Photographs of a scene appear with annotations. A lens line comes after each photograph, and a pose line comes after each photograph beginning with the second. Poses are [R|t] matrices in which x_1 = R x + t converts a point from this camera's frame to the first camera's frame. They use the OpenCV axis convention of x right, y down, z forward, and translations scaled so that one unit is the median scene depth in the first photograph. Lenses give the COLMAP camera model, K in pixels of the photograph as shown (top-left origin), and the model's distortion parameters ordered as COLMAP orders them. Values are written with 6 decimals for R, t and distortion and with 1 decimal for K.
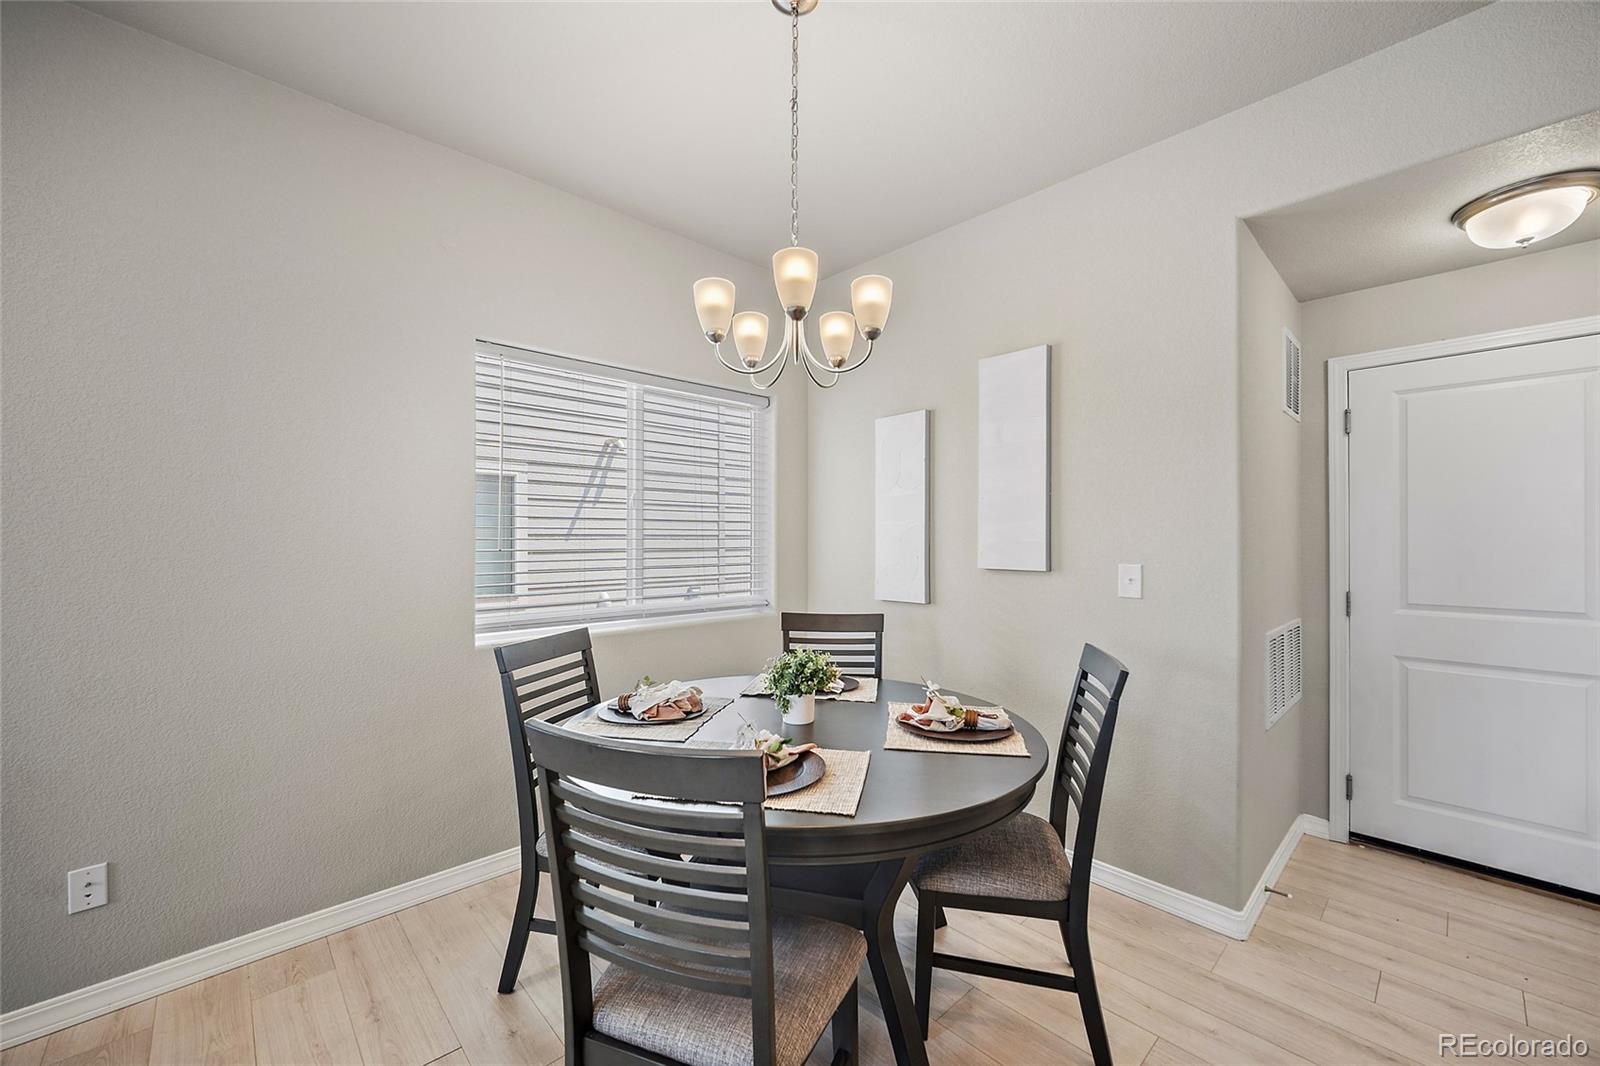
lens RADIAL K [[632.2, 0, 805.6], [0, 632.2, 536.9], [0, 0, 1]] dist [-0.000366, 0.000535]
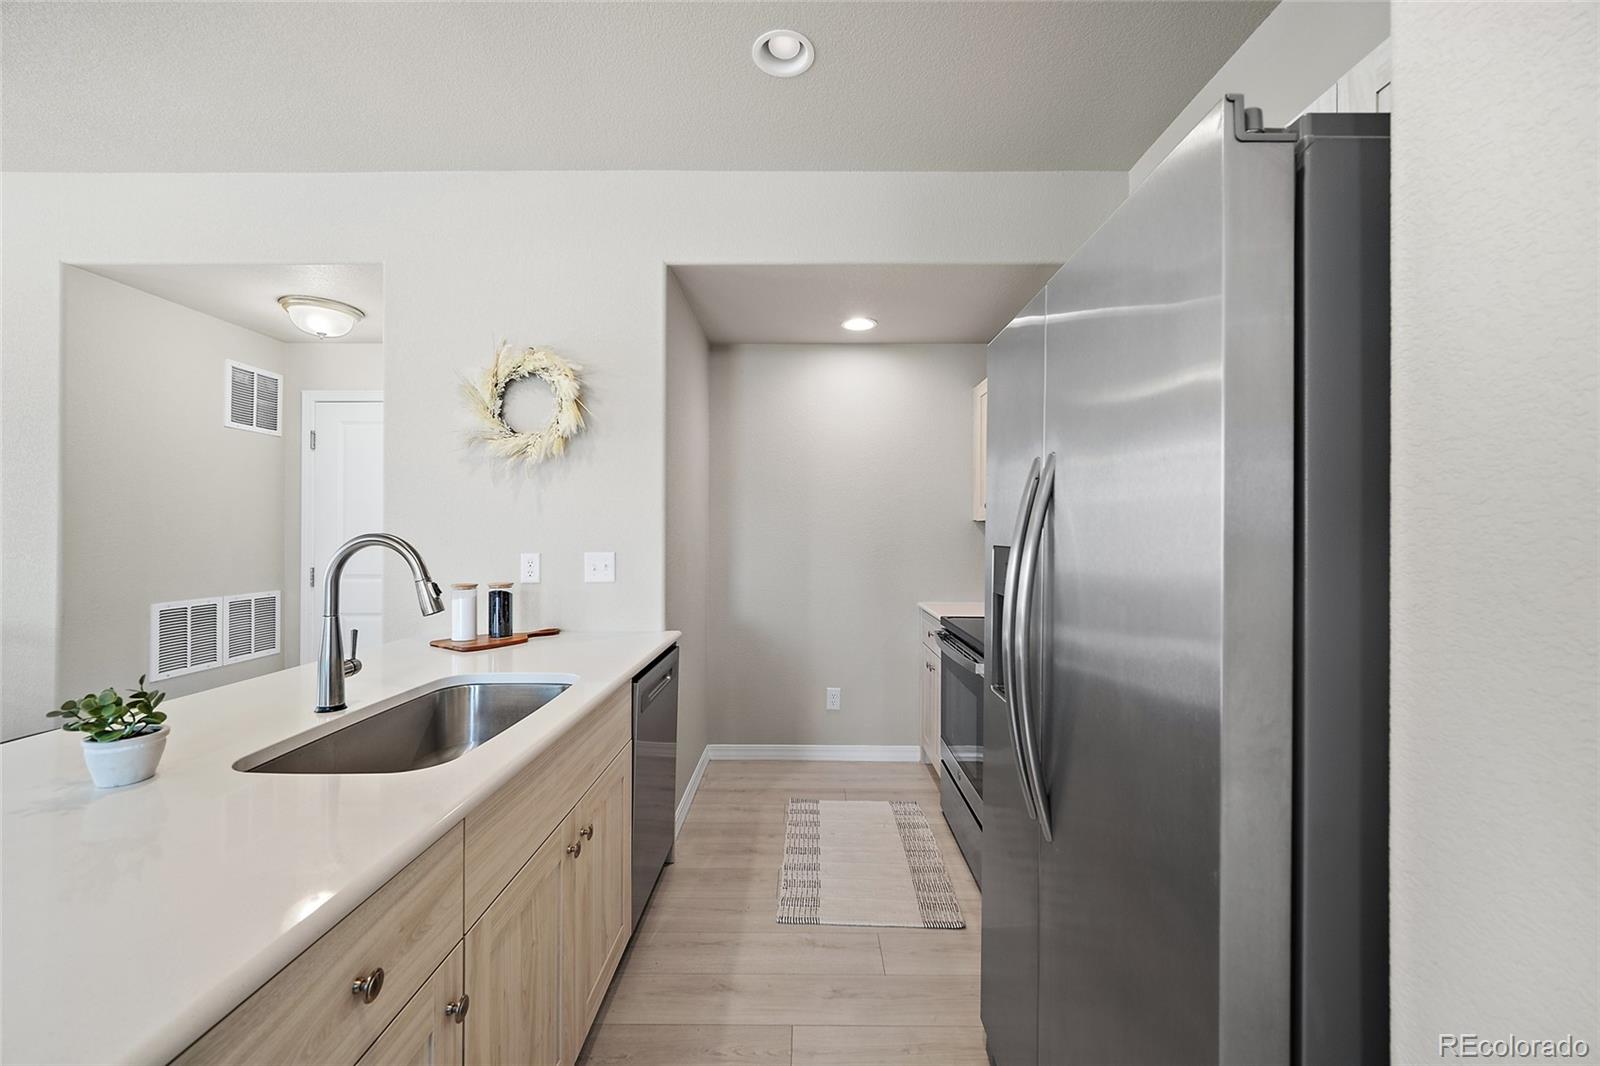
lens RADIAL K [[632.2, 0, 795.9], [0, 632.2, 527.4], [0, 0, 1]] dist [-0.000366, 0.000535]
pose [[0.698754, 0.007998, 0.715317, 0.631262], [-0.004835, 0.999967, -0.006459, 0.005035], [-0.715346, 0.001055, 0.698770, -0.670663]]
